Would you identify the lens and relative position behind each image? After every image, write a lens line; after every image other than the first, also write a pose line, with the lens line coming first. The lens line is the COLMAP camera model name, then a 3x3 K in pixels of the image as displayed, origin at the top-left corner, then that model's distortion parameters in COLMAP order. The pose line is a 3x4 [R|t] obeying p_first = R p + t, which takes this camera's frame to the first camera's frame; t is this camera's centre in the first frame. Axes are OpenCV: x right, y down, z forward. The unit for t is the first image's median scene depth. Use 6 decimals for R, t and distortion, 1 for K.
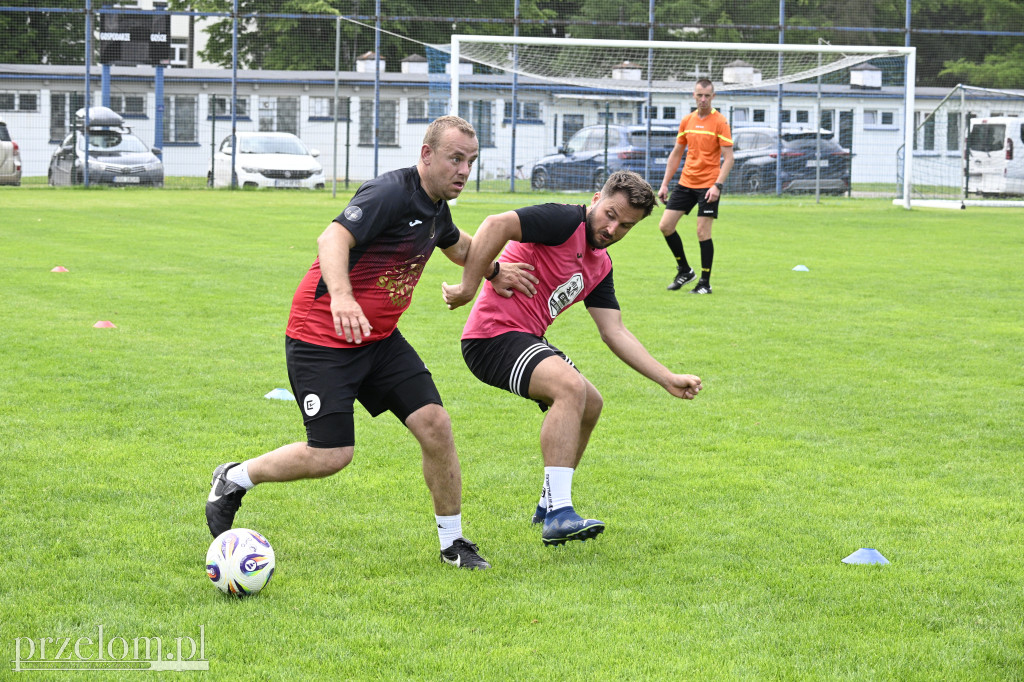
lens RADIAL K [[3860.7, 0, 512.0], [0, 3860.7, 341.0], [0, 0, 1]] dist [-0.070424, 4.261849]
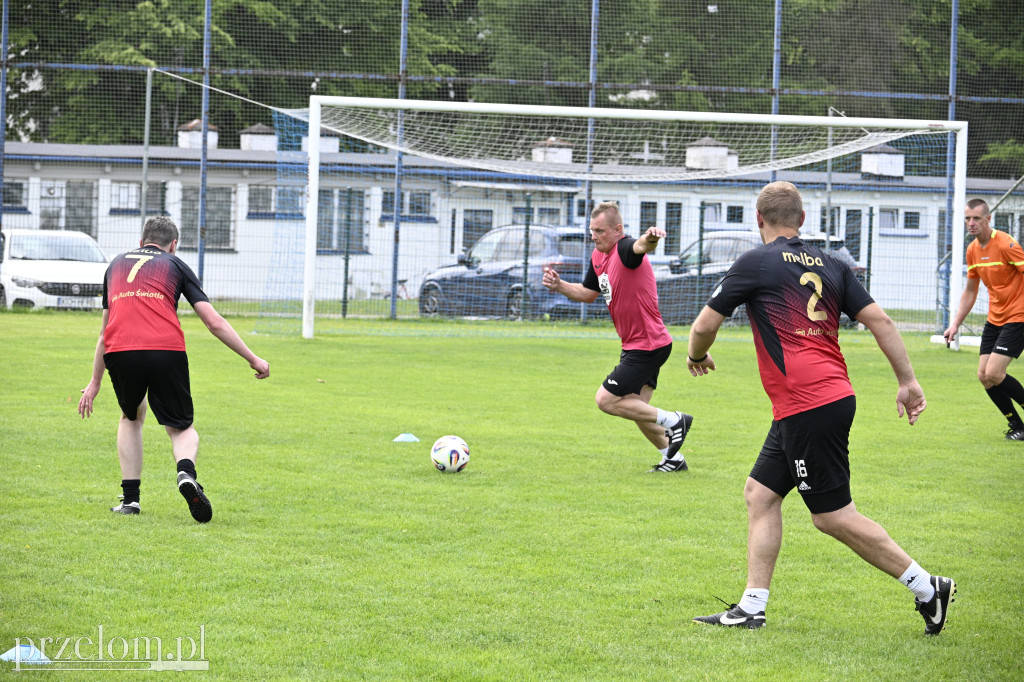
lens RADIAL K [[3860.7, 0, 512.0], [0, 3860.7, 341.0], [0, 0, 1]] dist [-0.070424, 4.261849]
pose [[0.999342, 0.010675, 0.034663, -0.002565], [-0.009891, 0.999693, -0.022727, -0.018093], [-0.034895, 0.022369, 0.999141, 0.283826]]
